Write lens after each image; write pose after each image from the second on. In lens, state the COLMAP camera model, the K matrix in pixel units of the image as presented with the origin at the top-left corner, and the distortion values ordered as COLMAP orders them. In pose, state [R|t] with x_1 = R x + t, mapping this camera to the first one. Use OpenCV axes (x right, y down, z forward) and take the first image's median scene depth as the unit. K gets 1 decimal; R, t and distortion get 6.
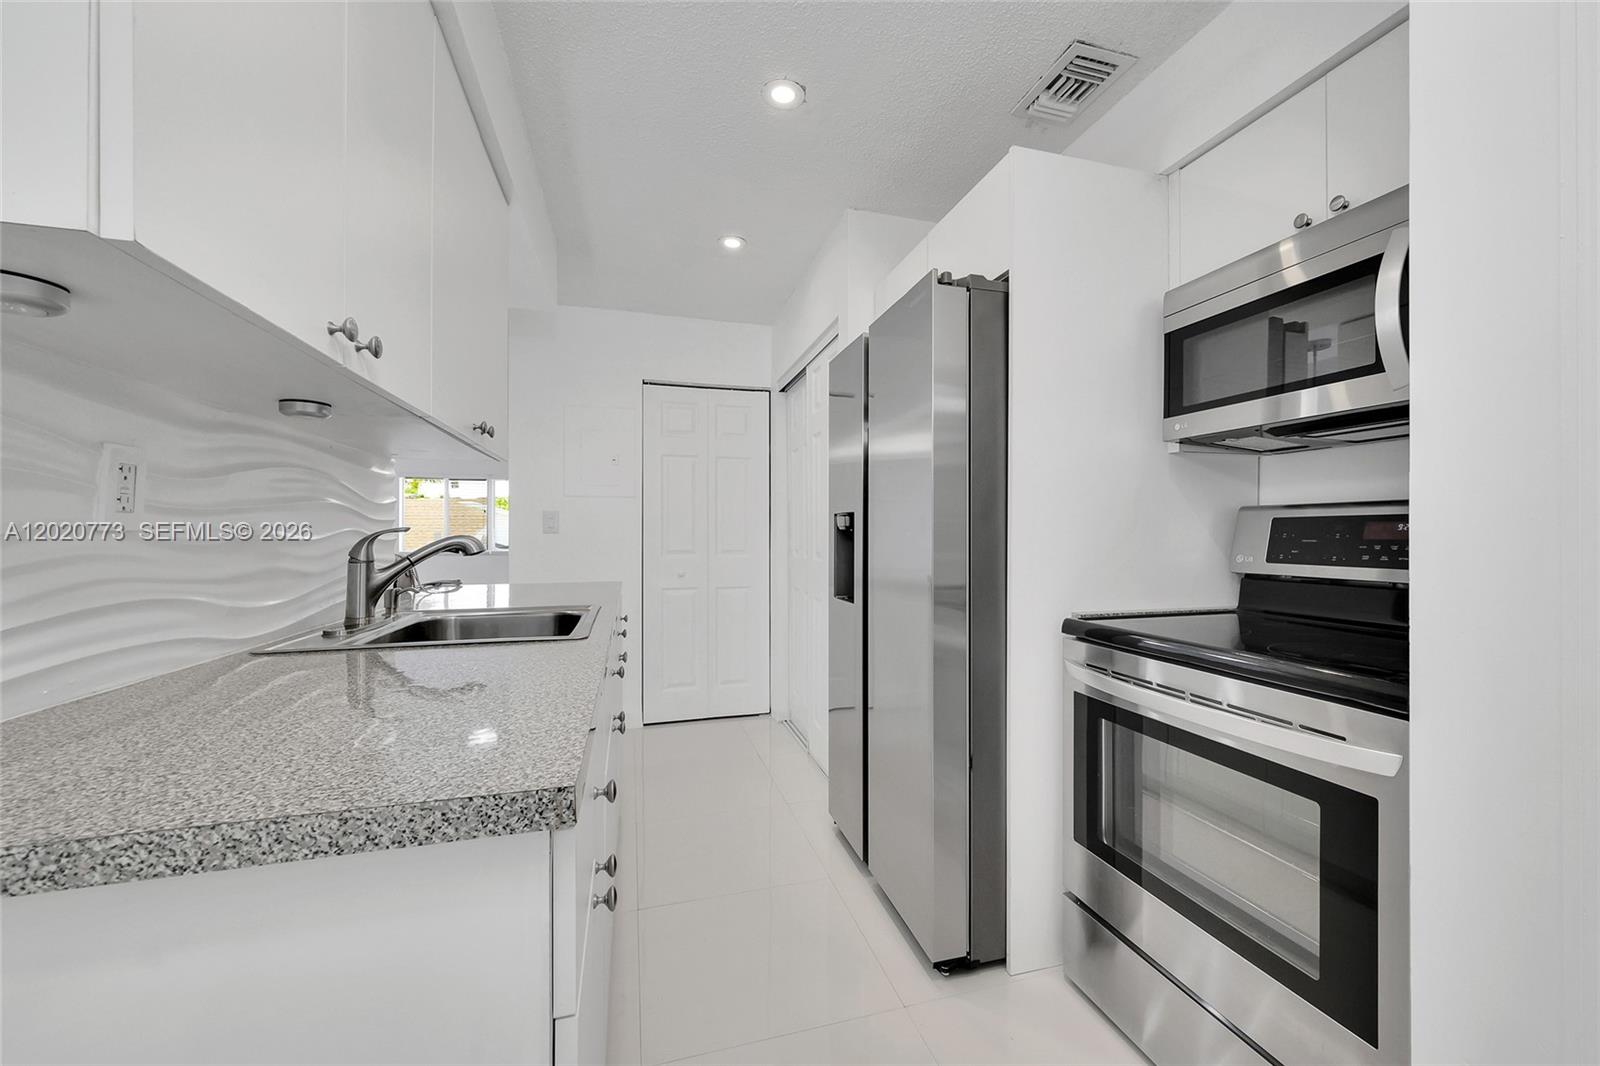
lens RADIAL K [[638.0, 0, 828.1], [0, 638.0, 537.7], [0, 0, 1]] dist [0.000747, -0.000170]
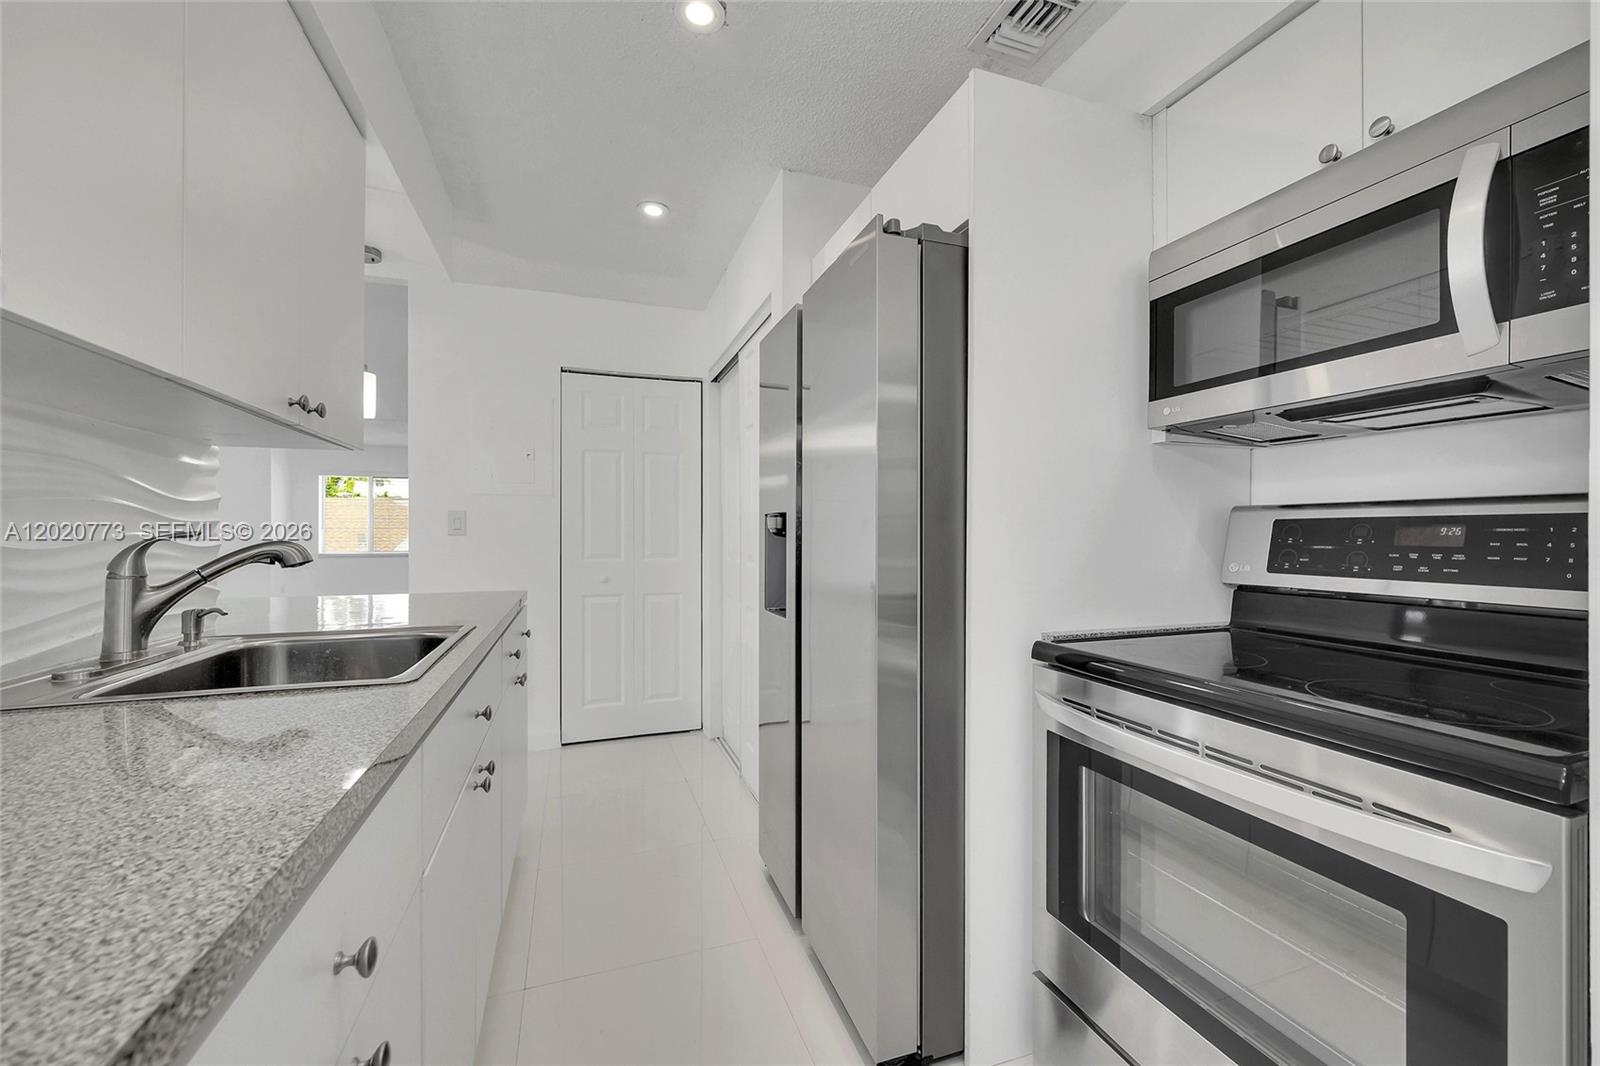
lens RADIAL K [[638.0, 0, 794.1], [0, 638.0, 543.2], [0, 0, 1]] dist [0.000747, -0.000170]
pose [[0.999410, -0.000472, 0.034356, 0.028798], [0.000158, 0.999958, 0.009152, -0.007682], [-0.034359, -0.009142, 0.999368, 0.175891]]
